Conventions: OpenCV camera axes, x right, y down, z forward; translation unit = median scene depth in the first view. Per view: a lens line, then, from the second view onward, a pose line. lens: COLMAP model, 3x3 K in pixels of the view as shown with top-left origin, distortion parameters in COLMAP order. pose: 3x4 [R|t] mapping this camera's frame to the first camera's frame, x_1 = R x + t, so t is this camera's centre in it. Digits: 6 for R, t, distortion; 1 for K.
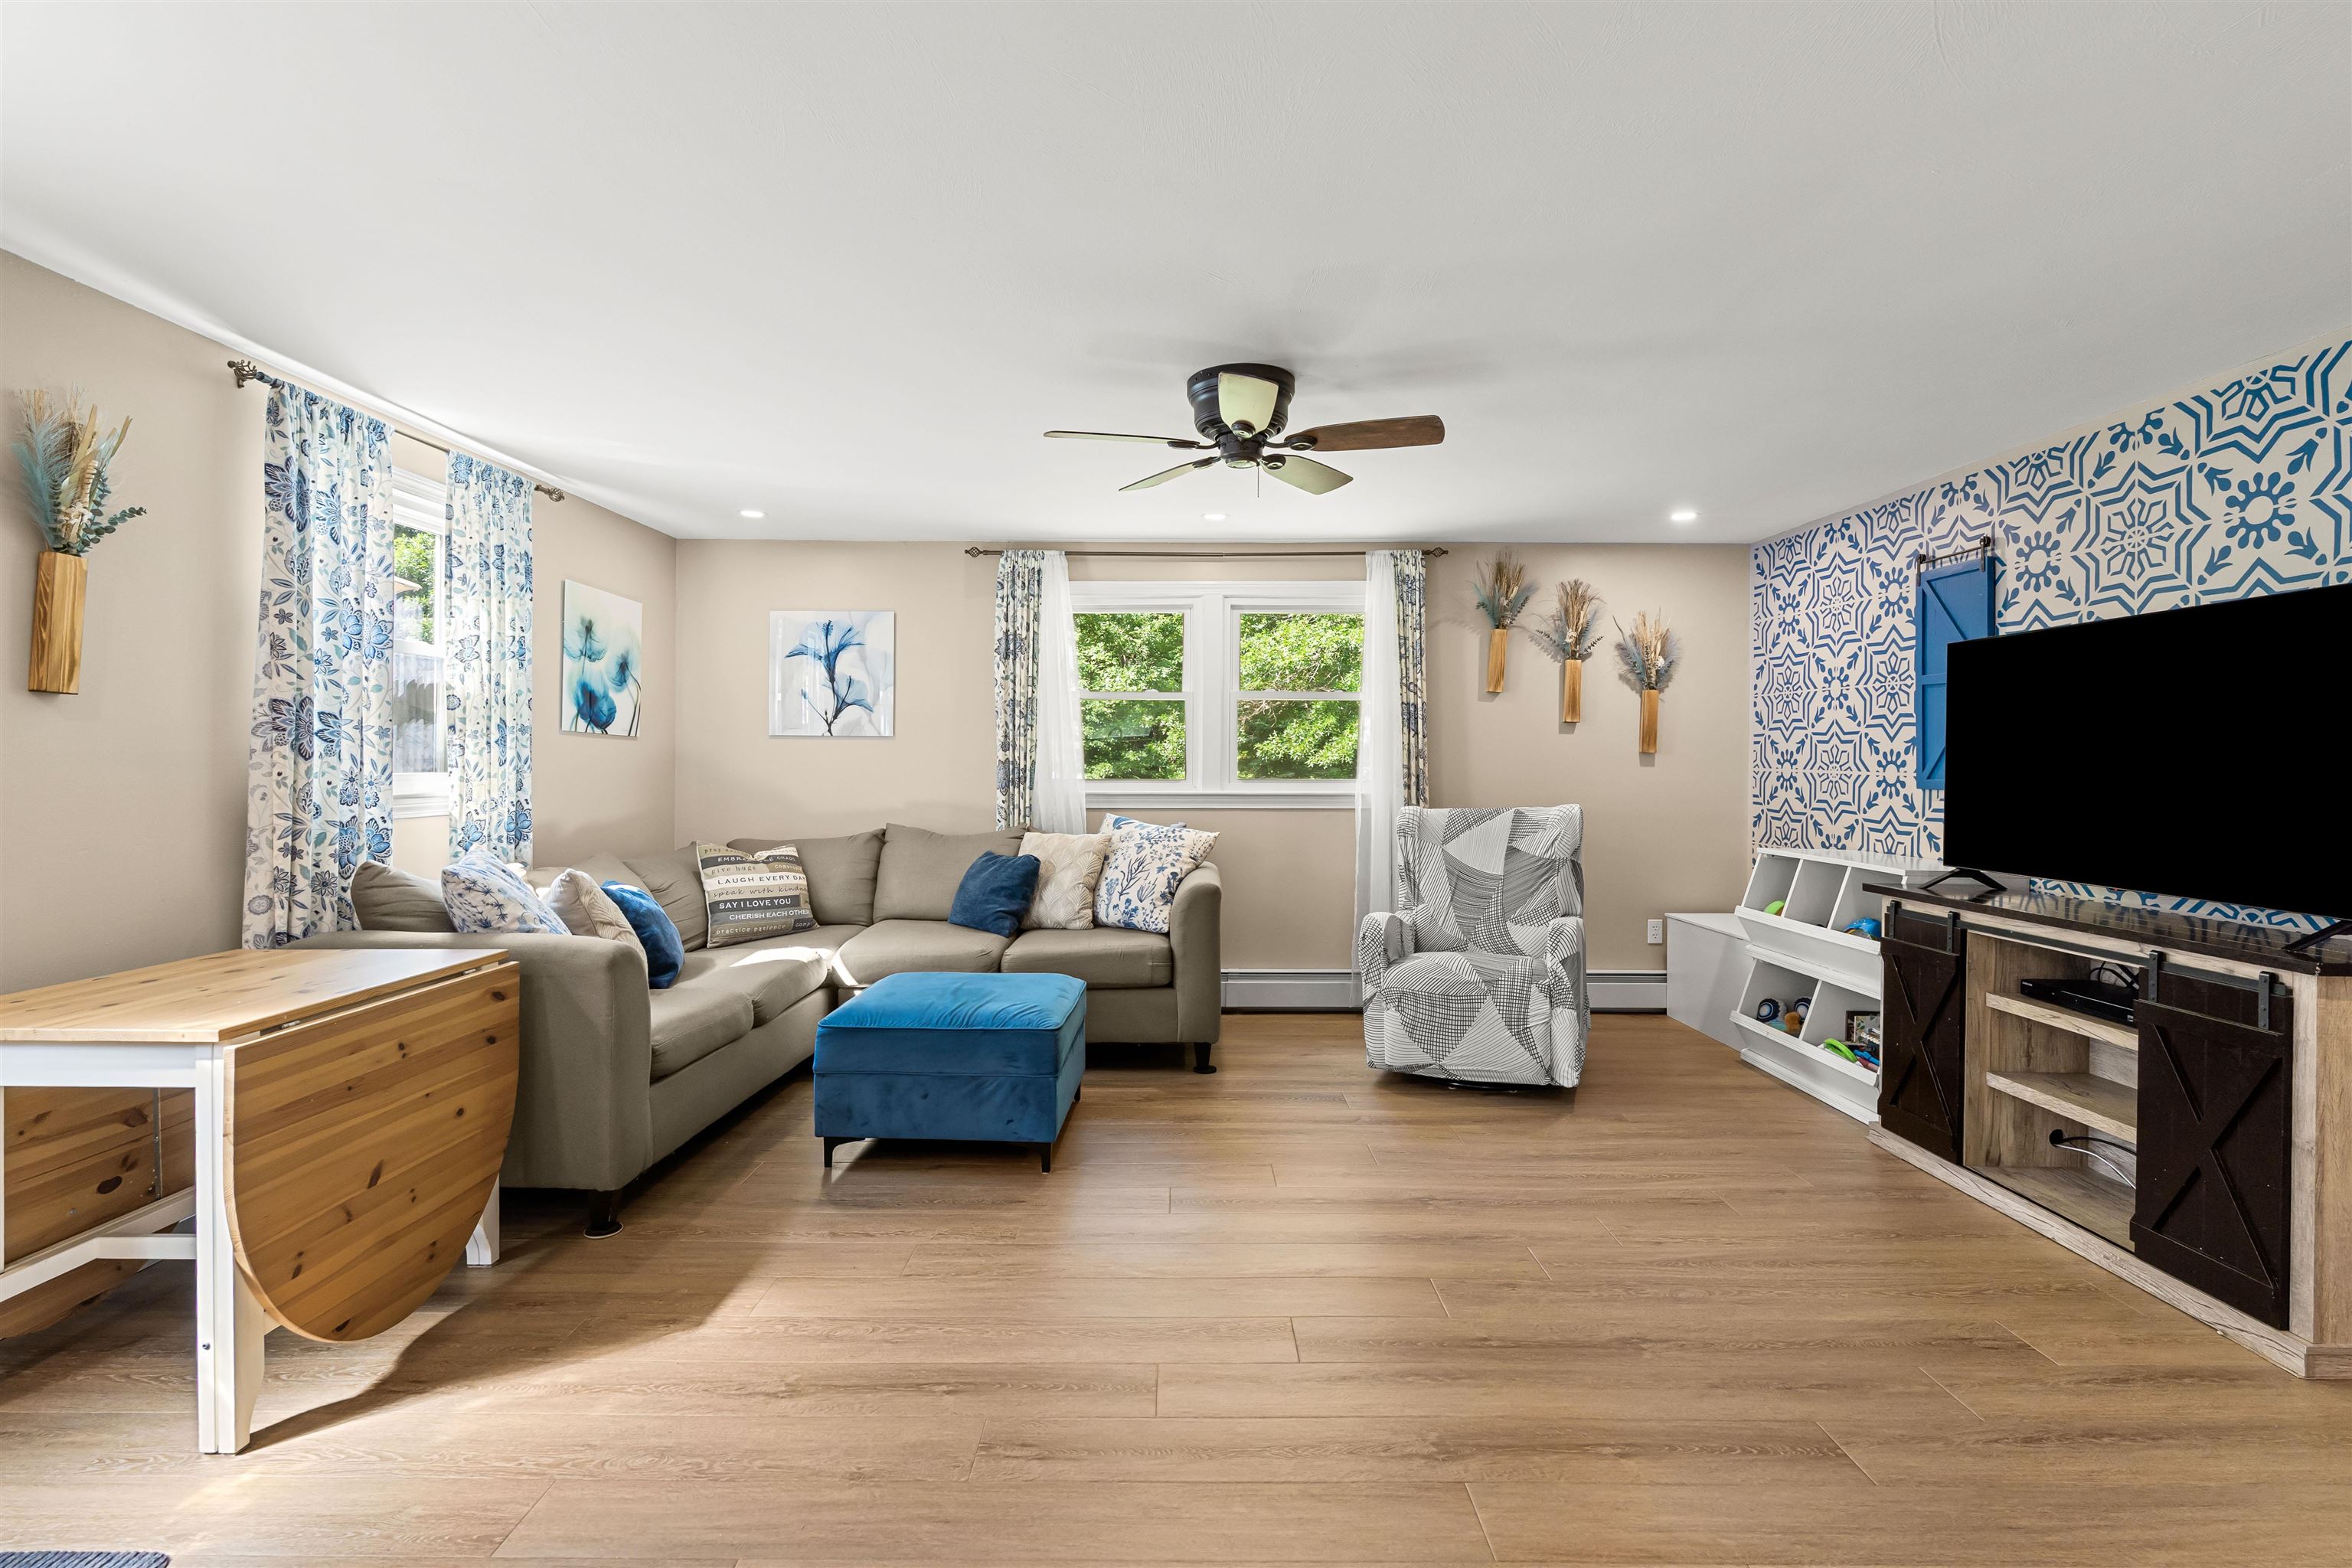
lens RADIAL K [[1073.8, 0, 1170.2], [0, 1073.8, 760.3], [0, 0, 1]] dist [-0.012873, 0.005691]
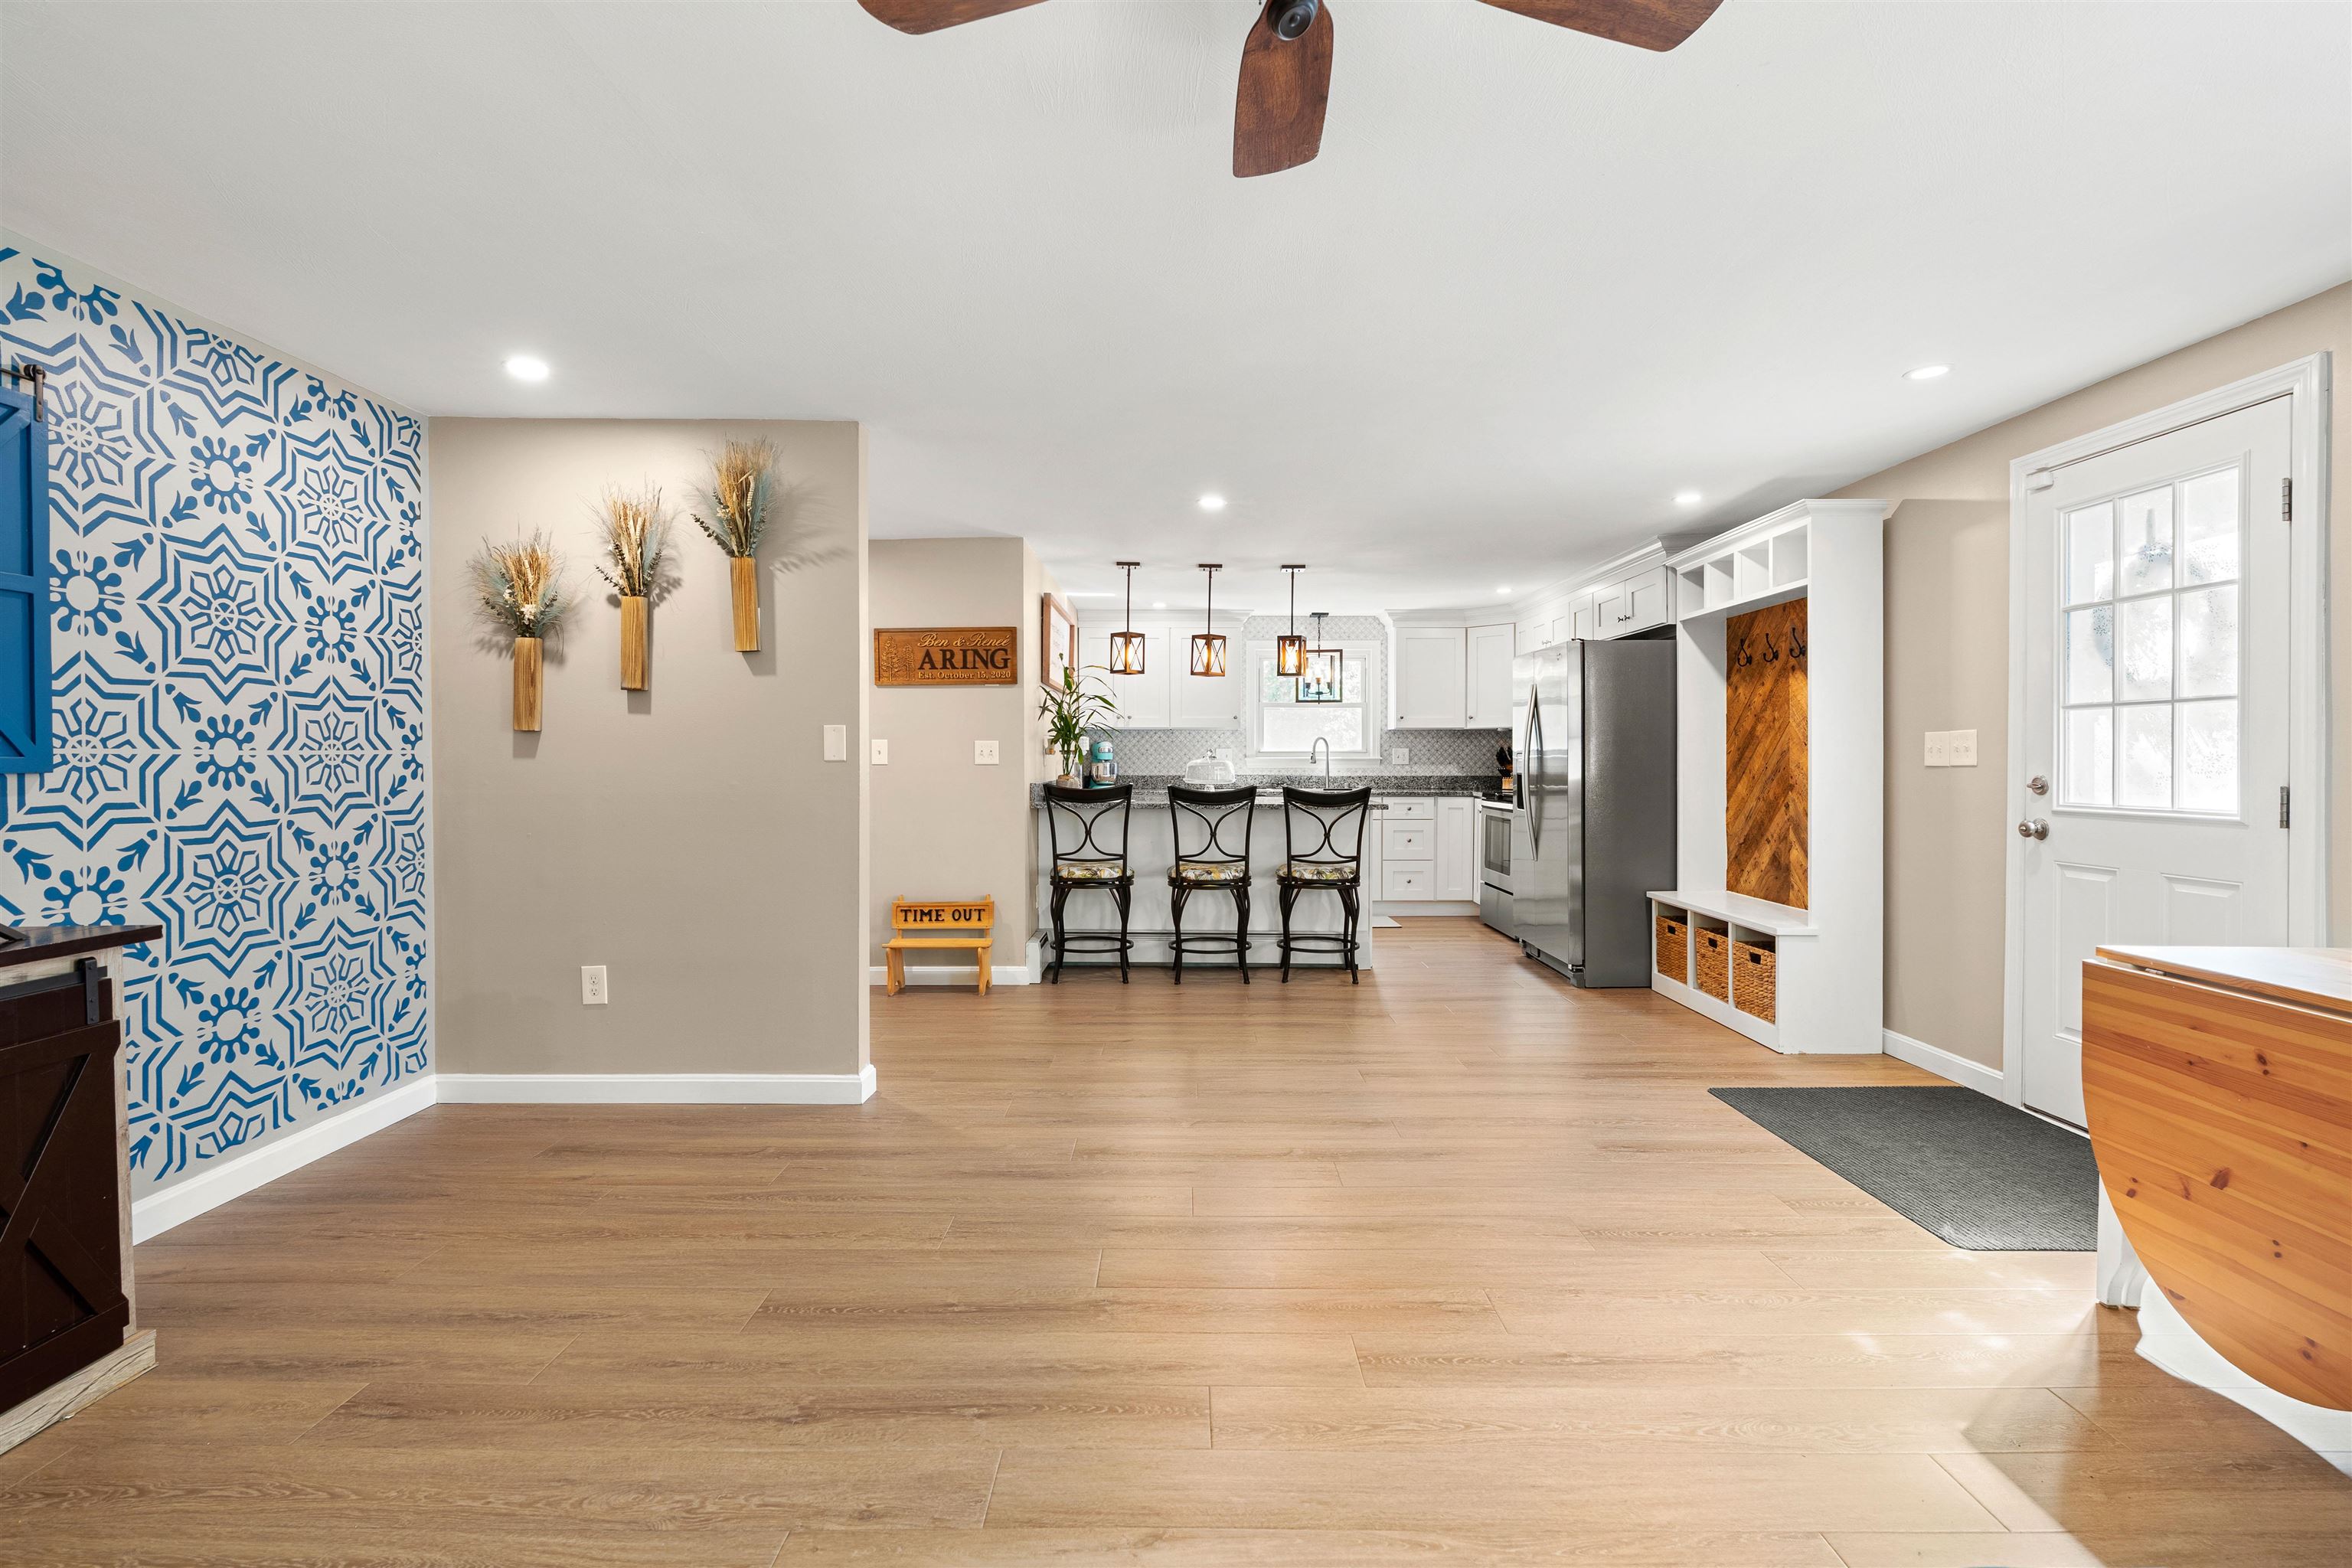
lens RADIAL K [[1073.8, 0, 1188.4], [0, 1073.8, 769.8], [0, 0, 1]] dist [-0.012873, 0.005691]
pose [[-0.999947, -0.004676, -0.009193, 0.077018], [-0.004824, 0.999858, 0.016130, 0.014605], [0.009116, 0.016173, -0.999828, 0.976645]]
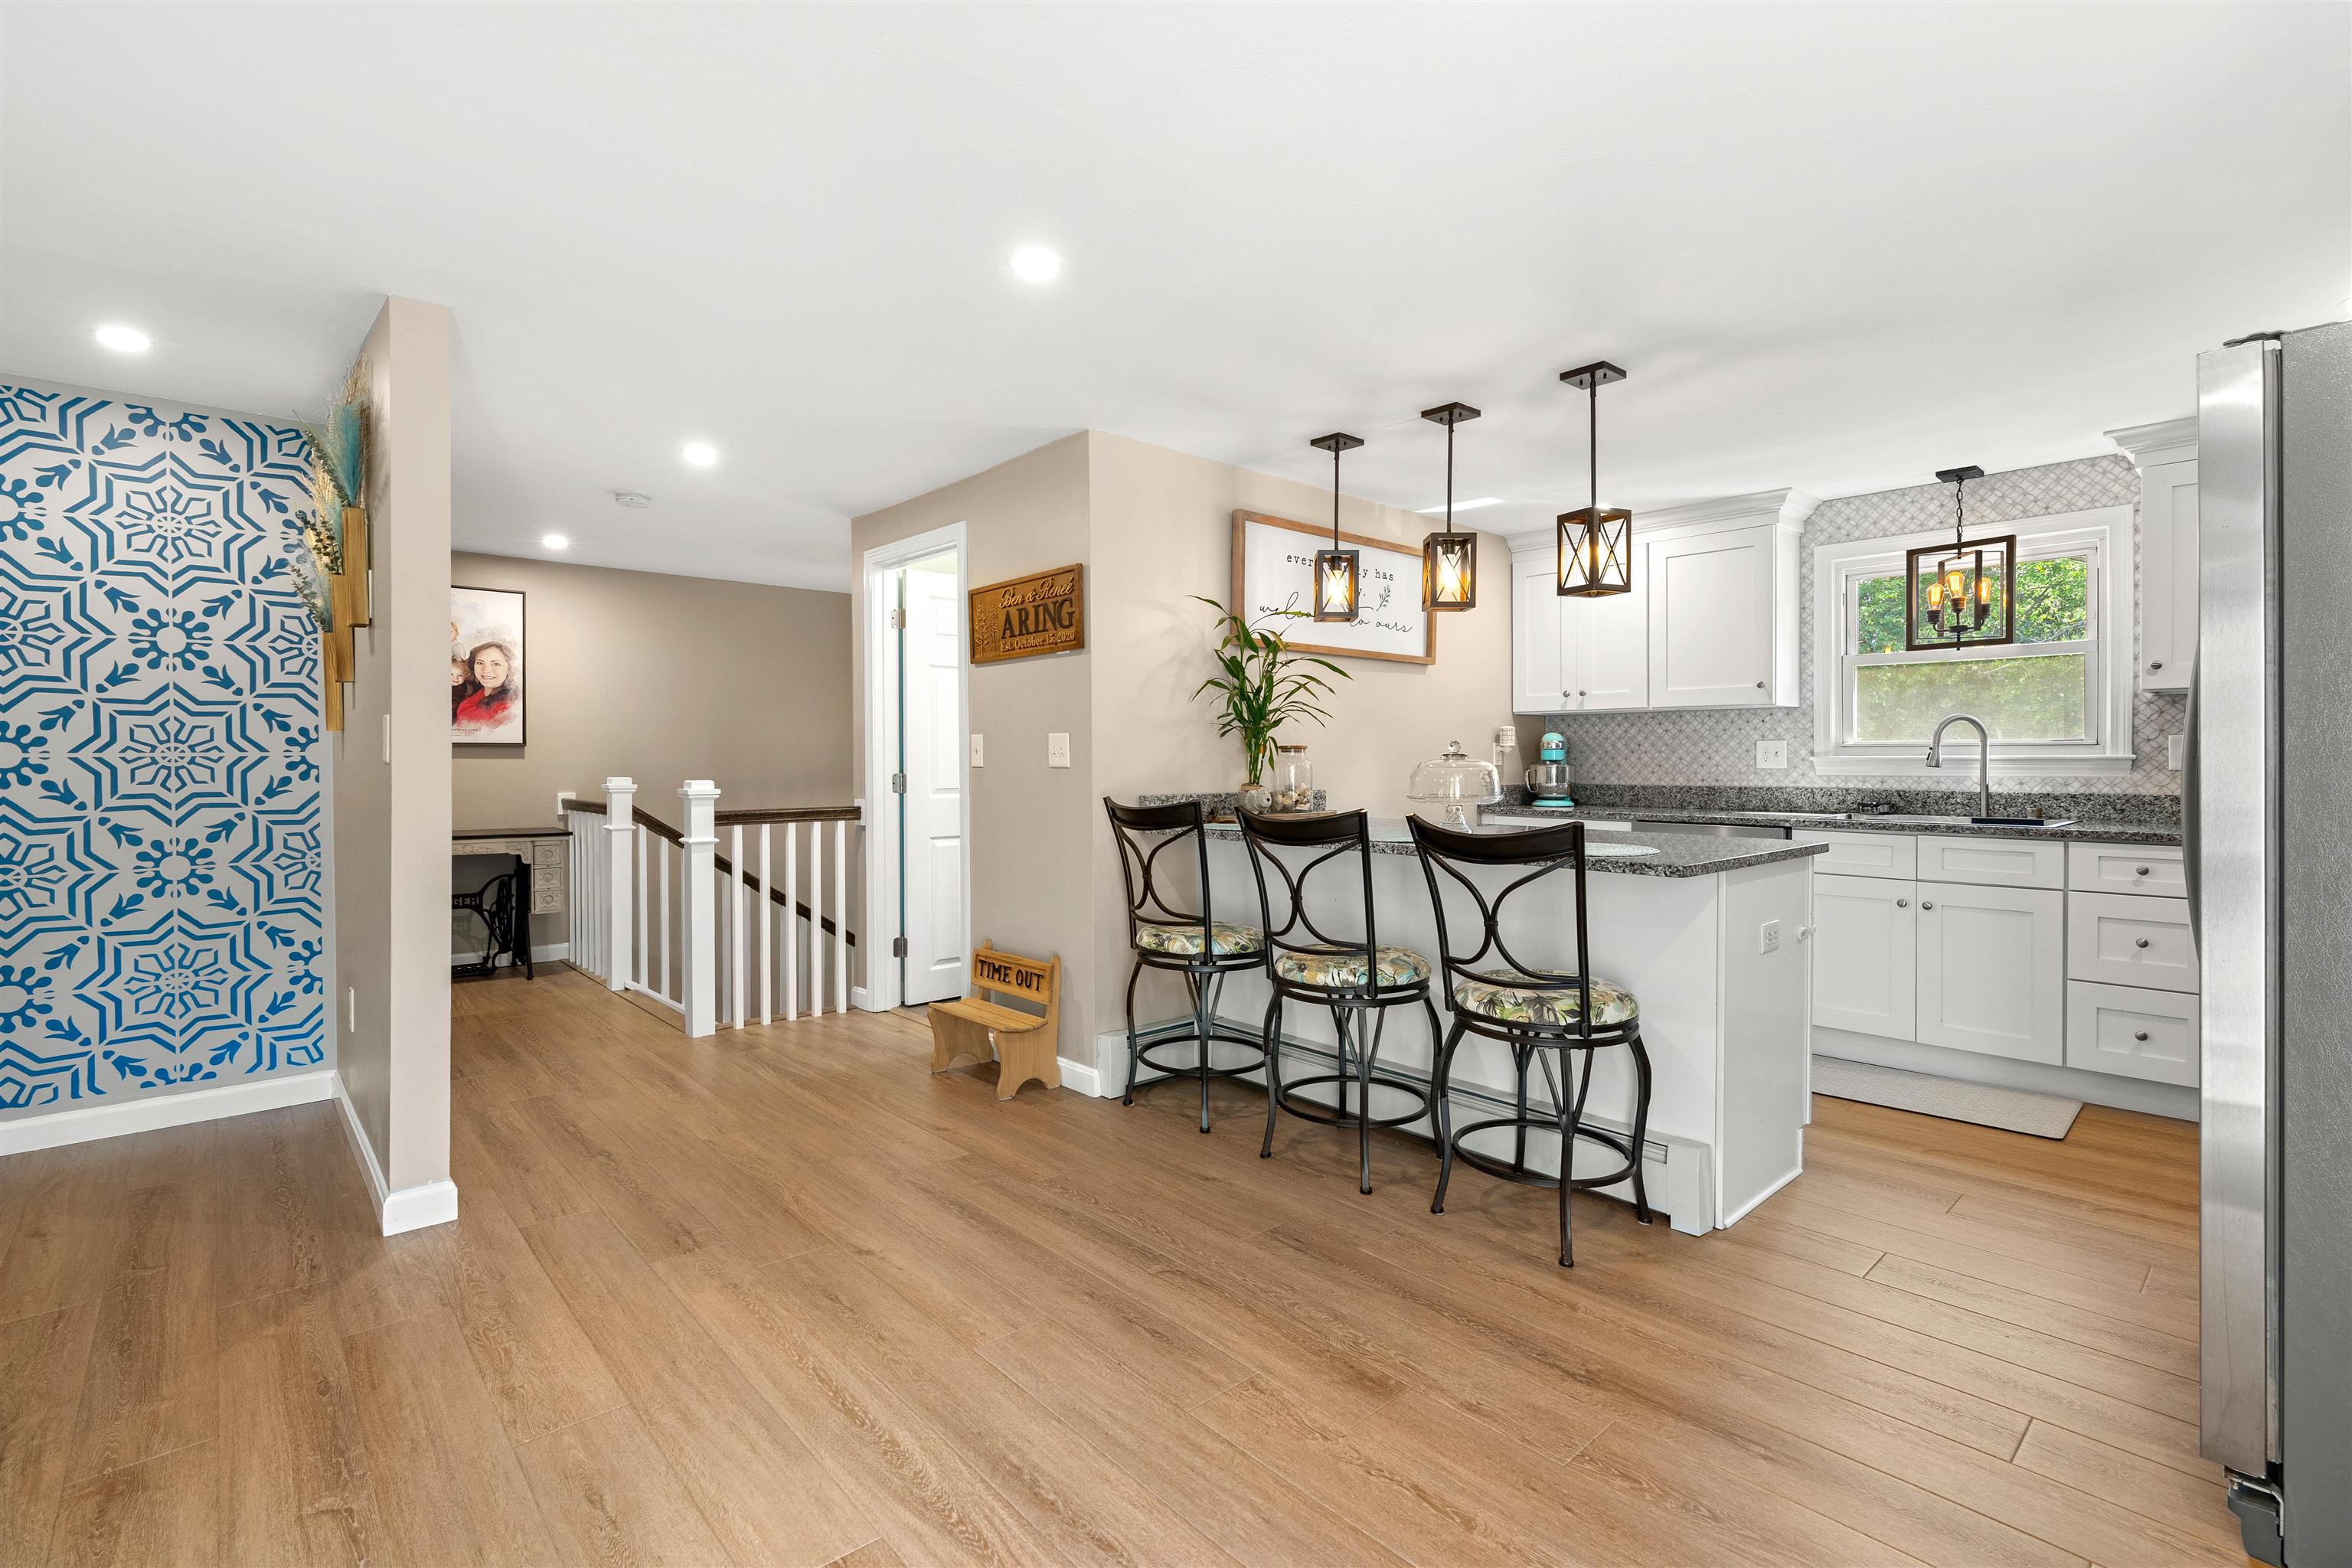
lens RADIAL K [[1073.8, 0, 1179.4], [0, 1073.8, 772.3], [0, 0, 1]] dist [-0.012873, 0.005691]
pose [[-0.674975, -0.011946, 0.737744, -0.423163], [0.002422, 0.999828, 0.018406, 0.017634], [-0.737837, 0.014210, -0.674830, 0.213872]]
